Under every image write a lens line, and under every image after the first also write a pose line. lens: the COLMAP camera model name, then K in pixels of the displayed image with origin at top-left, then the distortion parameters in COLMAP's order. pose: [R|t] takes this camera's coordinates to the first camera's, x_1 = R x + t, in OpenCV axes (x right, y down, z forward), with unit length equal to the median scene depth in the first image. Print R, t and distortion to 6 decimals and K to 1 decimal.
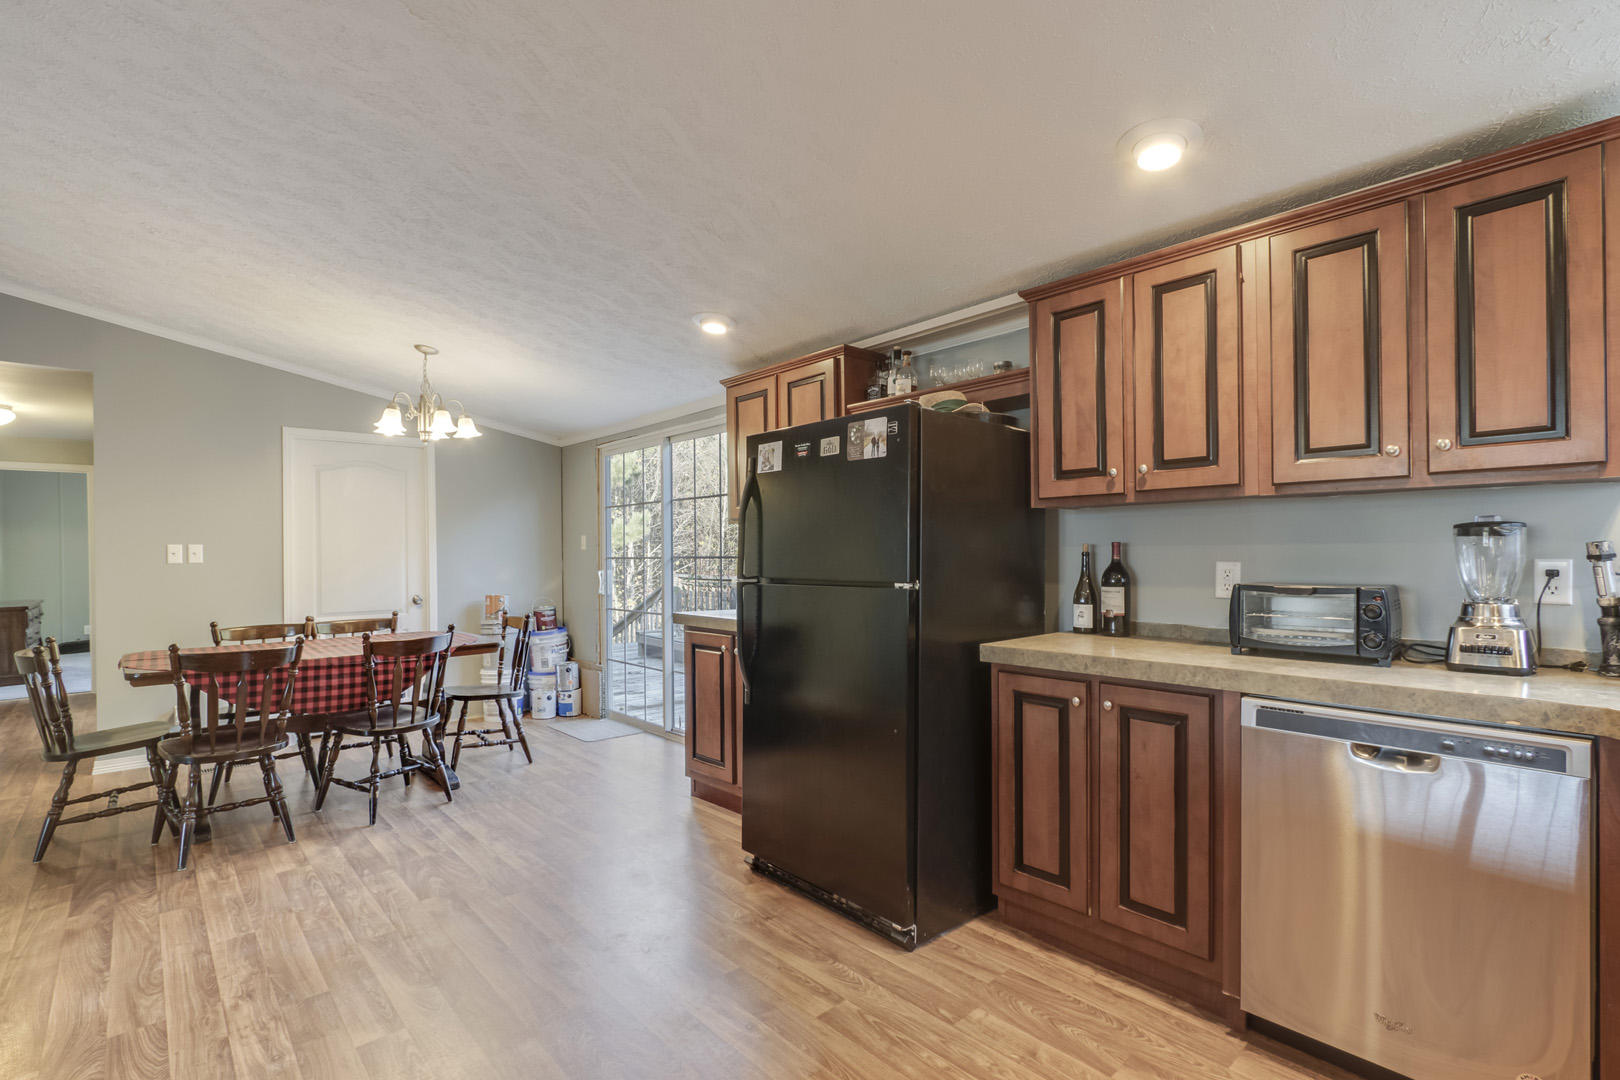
lens RADIAL K [[744.1, 0, 812.1], [0, 744.1, 552.4], [0, 0, 1]] dist [-0.014844, 0.003610]
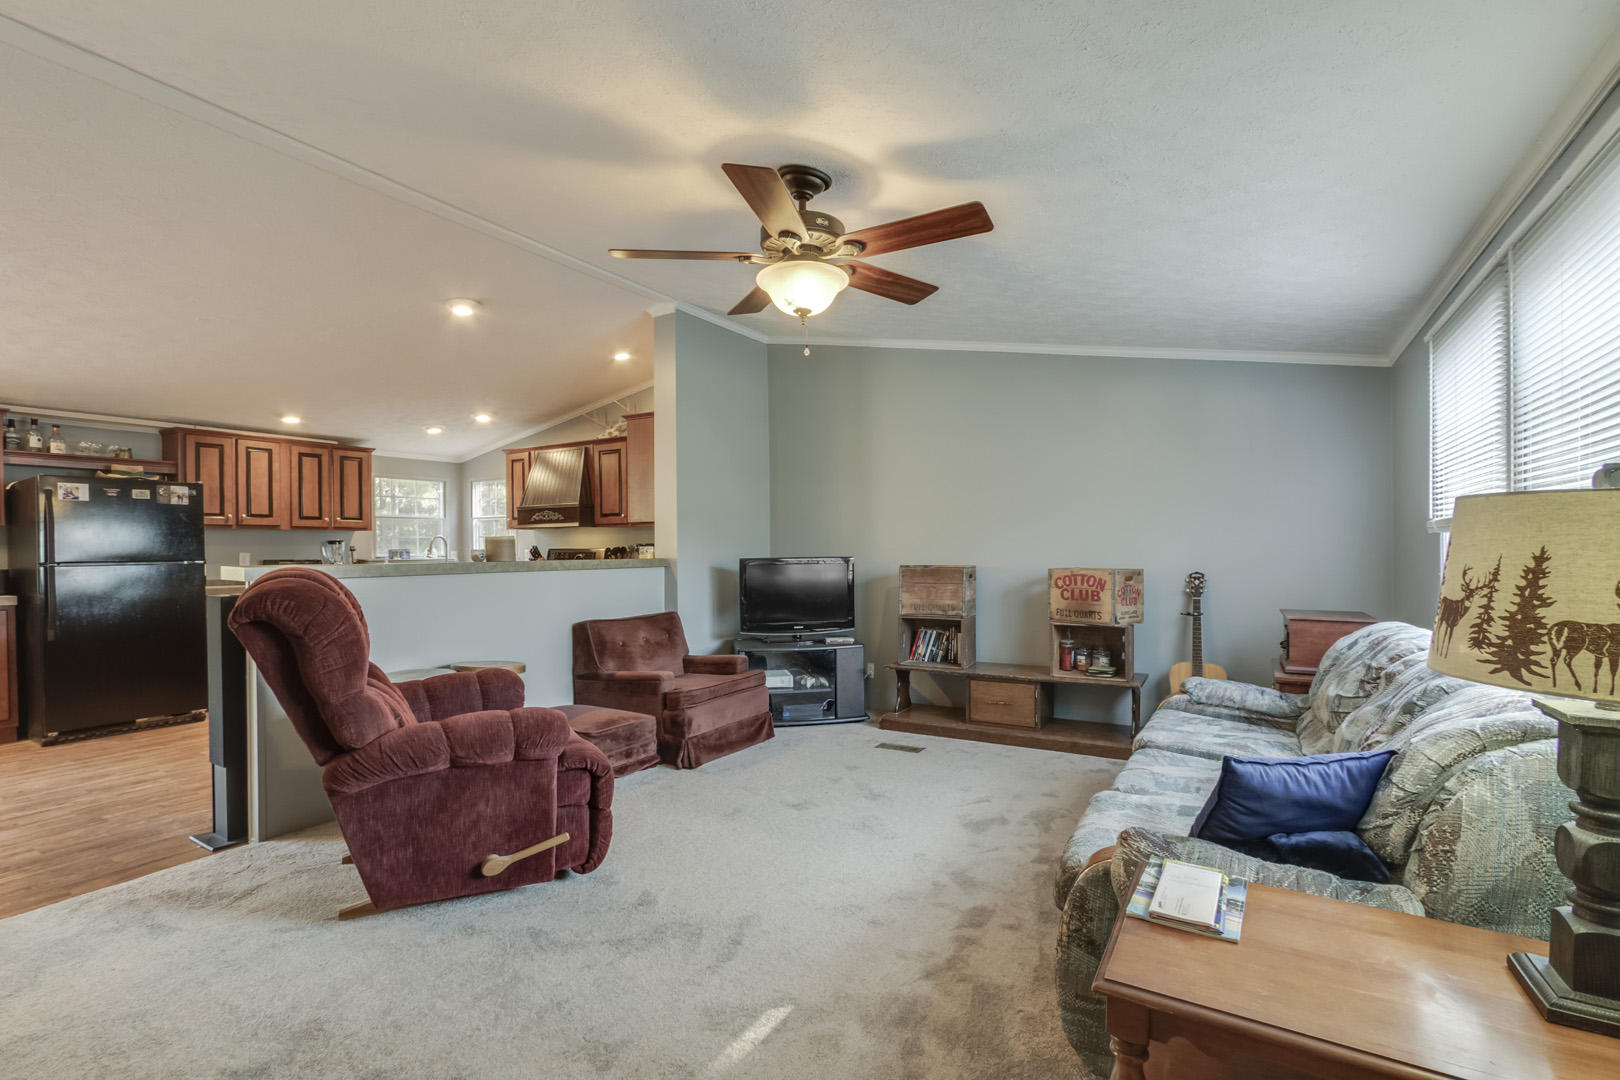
lens RADIAL K [[744.1, 0, 812.1], [0, 744.1, 552.4], [0, 0, 1]] dist [-0.014844, 0.003610]
pose [[-0.284041, 0.005597, 0.958796, -2.161844], [0.013432, 0.999908, -0.001858, 0.036686], [-0.958718, 0.012351, -0.284090, -0.139428]]
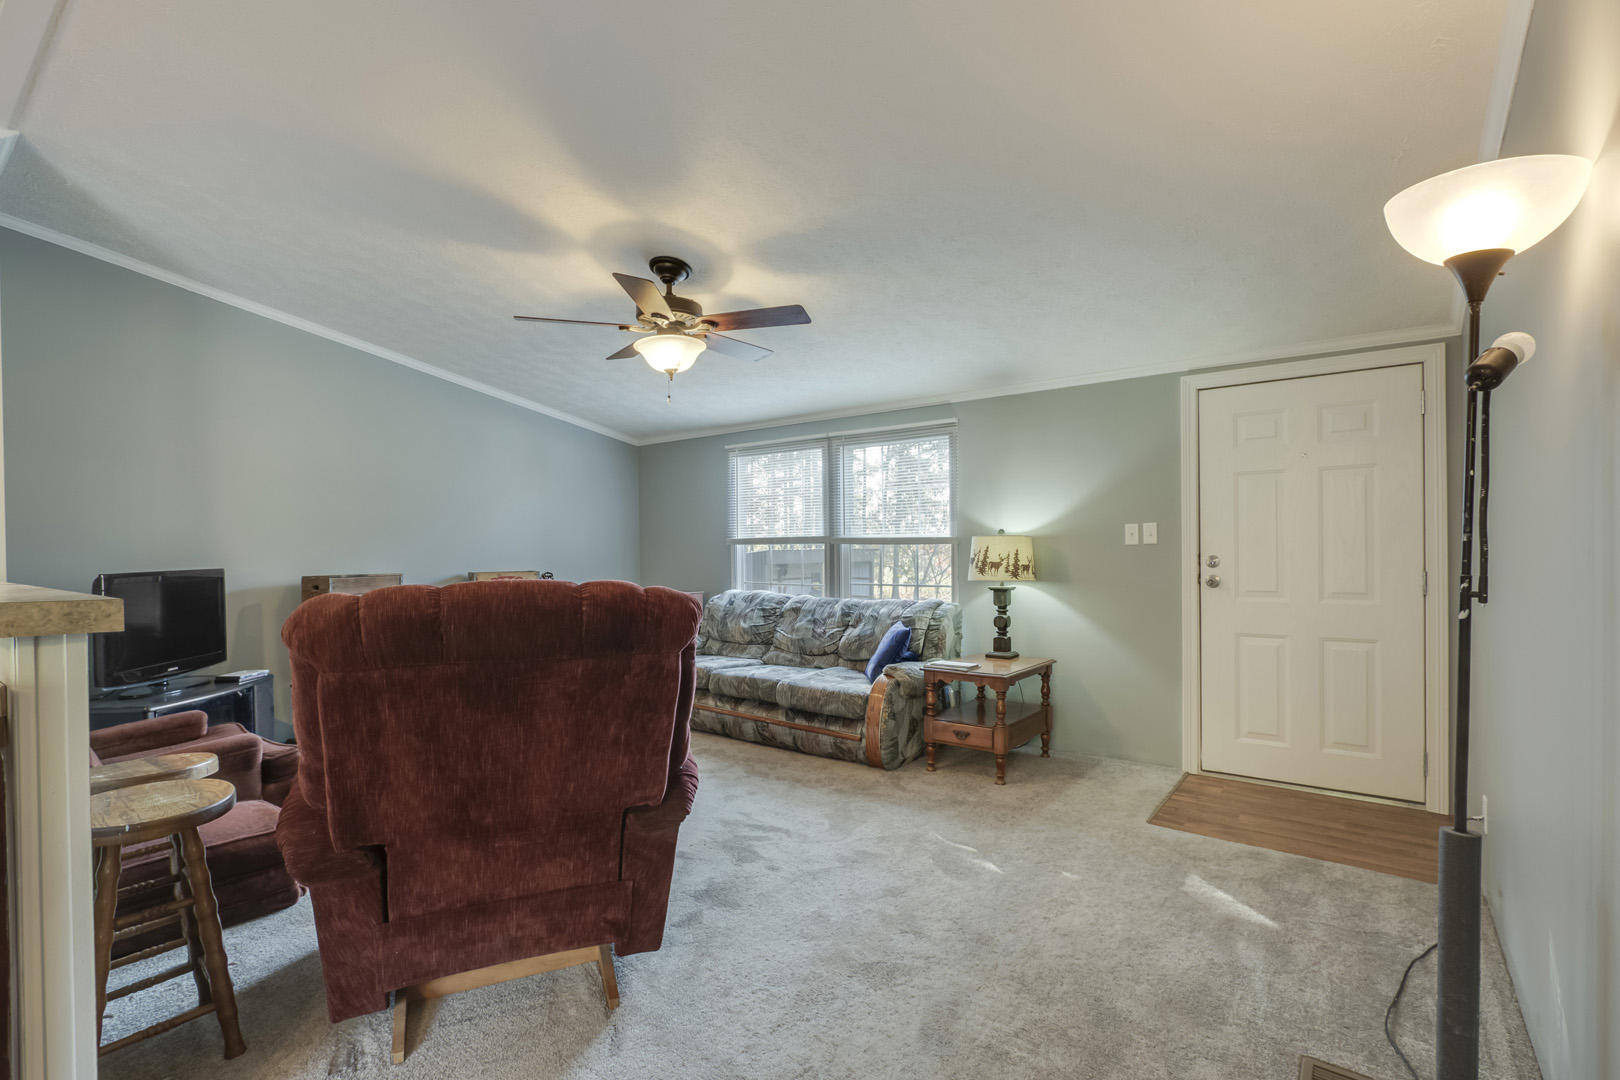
lens RADIAL K [[744.1, 0, 812.1], [0, 744.1, 552.4], [0, 0, 1]] dist [-0.014844, 0.003610]
pose [[-0.984702, 0.021863, -0.172873, -1.261518], [0.020167, 0.999730, 0.011559, 0.020270], [0.173079, 0.007896, -0.984876, 0.857056]]
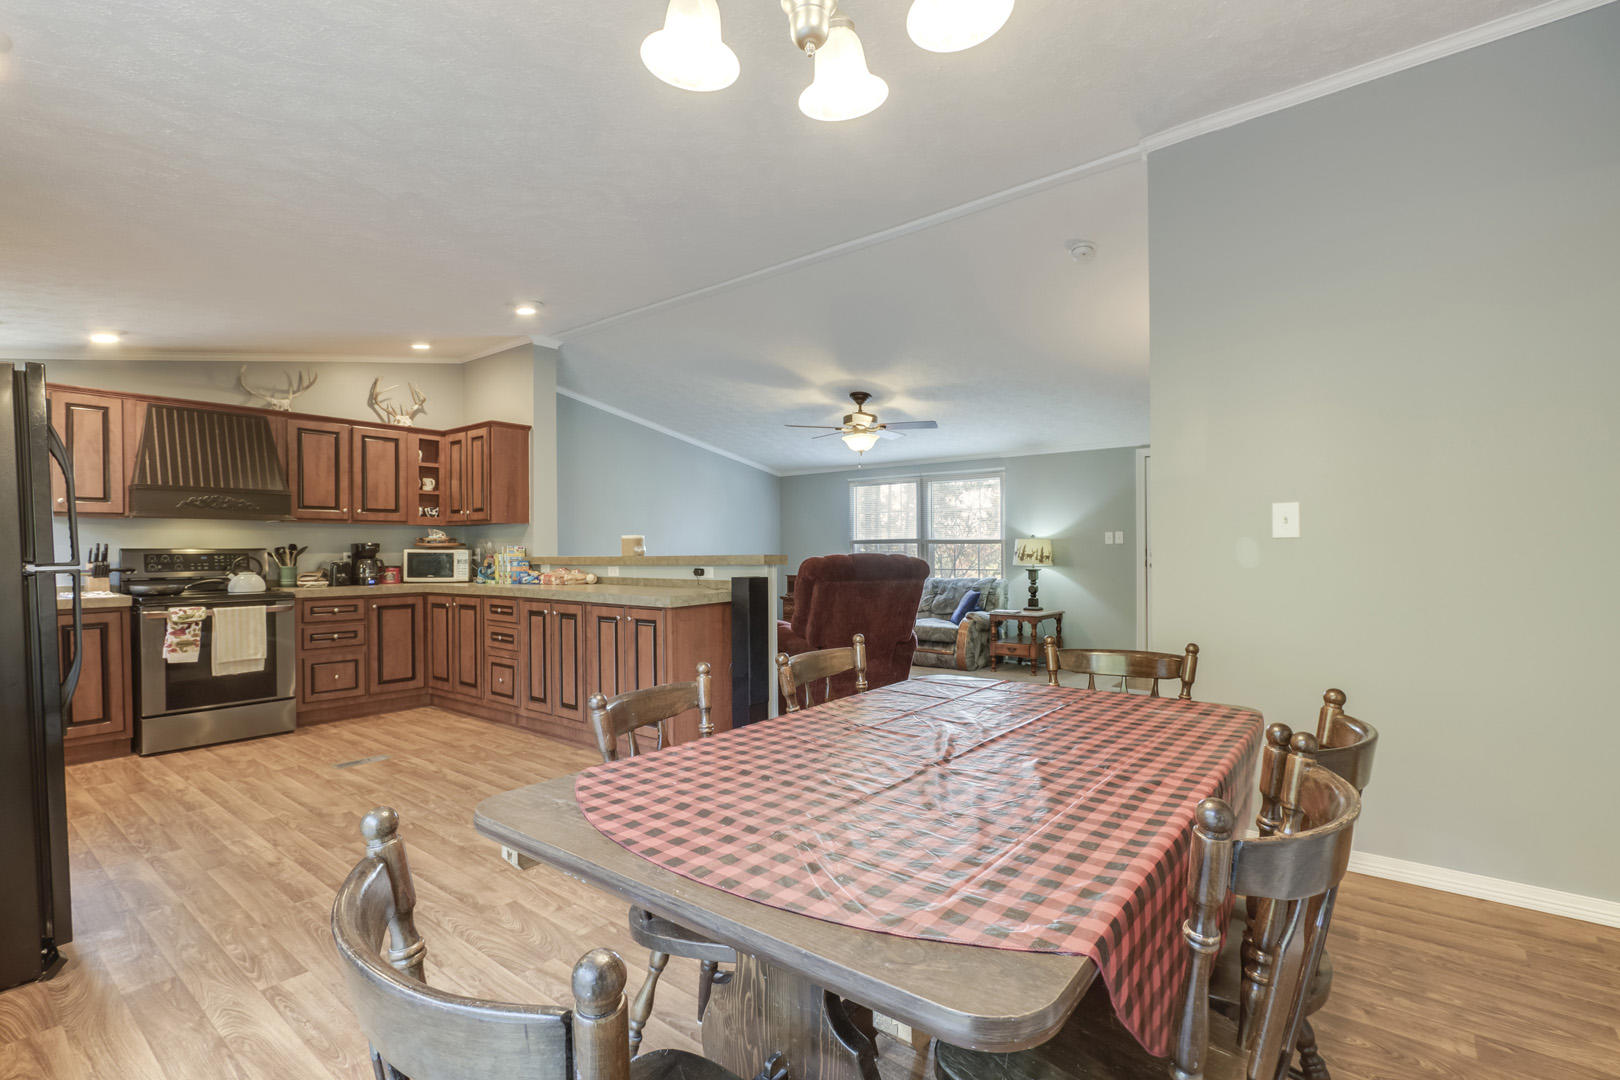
lens RADIAL K [[744.1, 0, 812.1], [0, 744.1, 552.4], [0, 0, 1]] dist [-0.014844, 0.003610]
pose [[-0.987662, 0.016720, -0.155706, -0.729324], [0.015986, 0.999854, 0.005968, 0.031727], [0.155783, 0.003405, -0.987785, 1.889141]]
